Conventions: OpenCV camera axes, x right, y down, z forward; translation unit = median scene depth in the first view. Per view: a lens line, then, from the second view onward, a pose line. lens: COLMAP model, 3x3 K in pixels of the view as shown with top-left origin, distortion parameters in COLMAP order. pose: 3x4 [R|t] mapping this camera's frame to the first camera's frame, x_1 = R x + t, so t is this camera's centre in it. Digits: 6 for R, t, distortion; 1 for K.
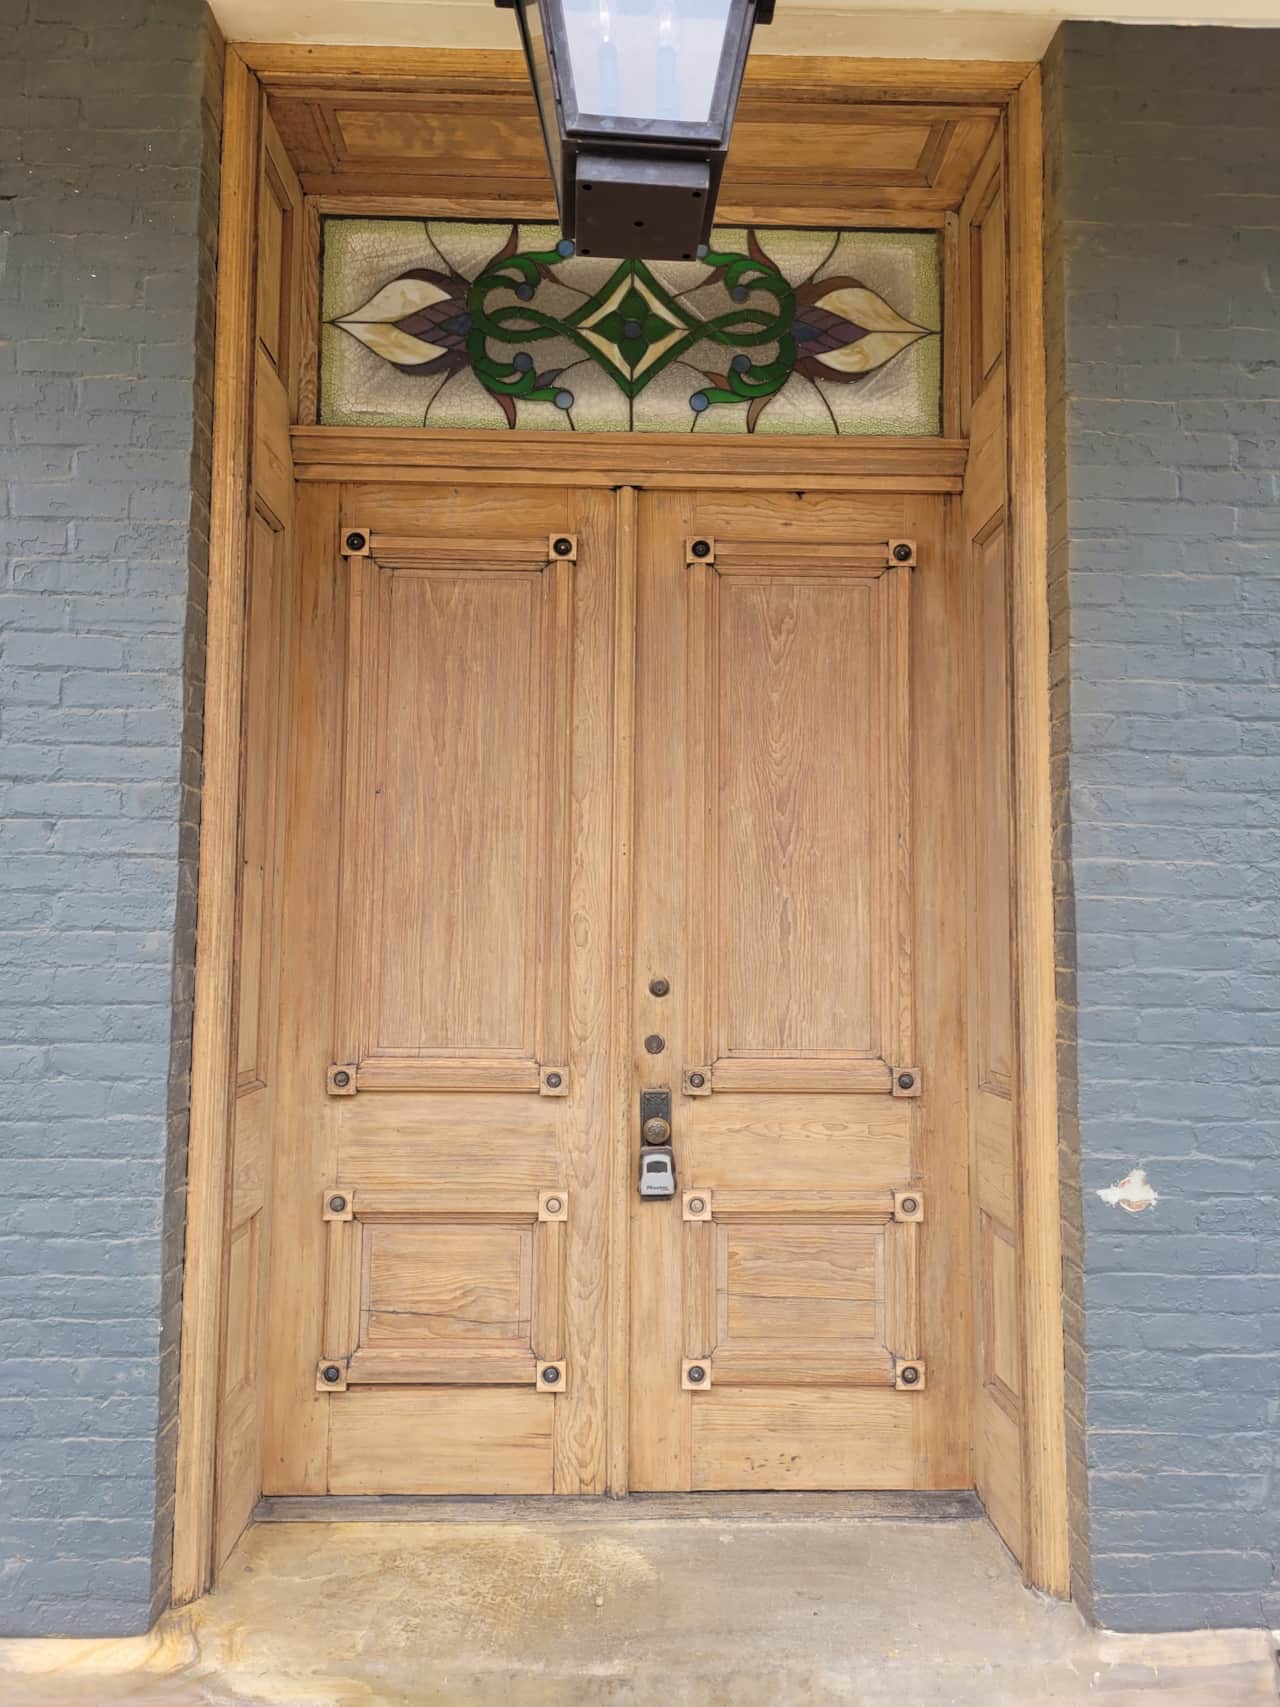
lens RADIAL K [[1304.0, 0, 692.8], [0, 1304.0, 852.8], [0, 0, 1]] dist [0.096922, -0.103390]
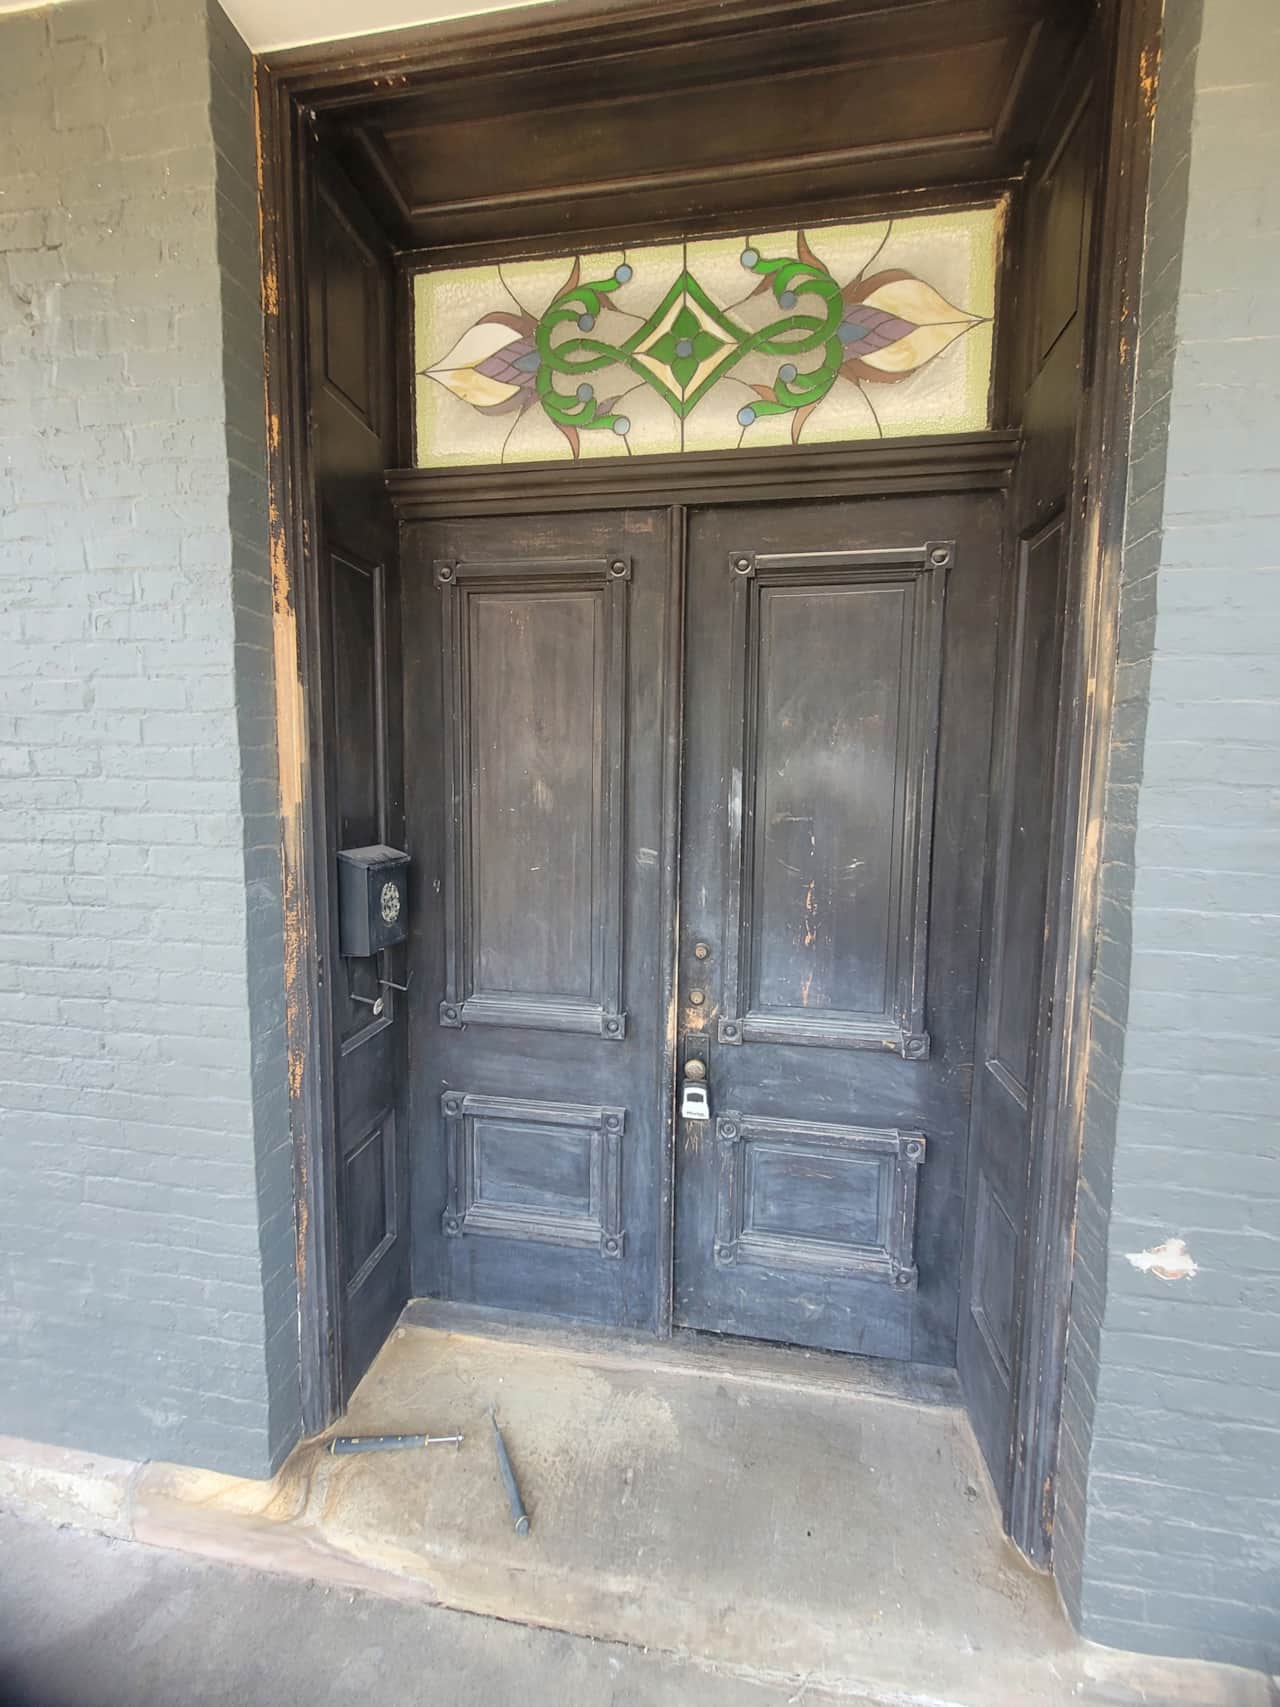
lens RADIAL K [[705.7, 0, 640.0], [0, 705.7, 853.5], [0, 0, 1]] dist [0.010277, -0.003369]
pose [[0.980180, 0.026136, -0.196380, 0.054956], [0.006830, 0.986212, 0.165344, -0.113648], [0.197993, -0.163408, 0.966487, 0.476428]]
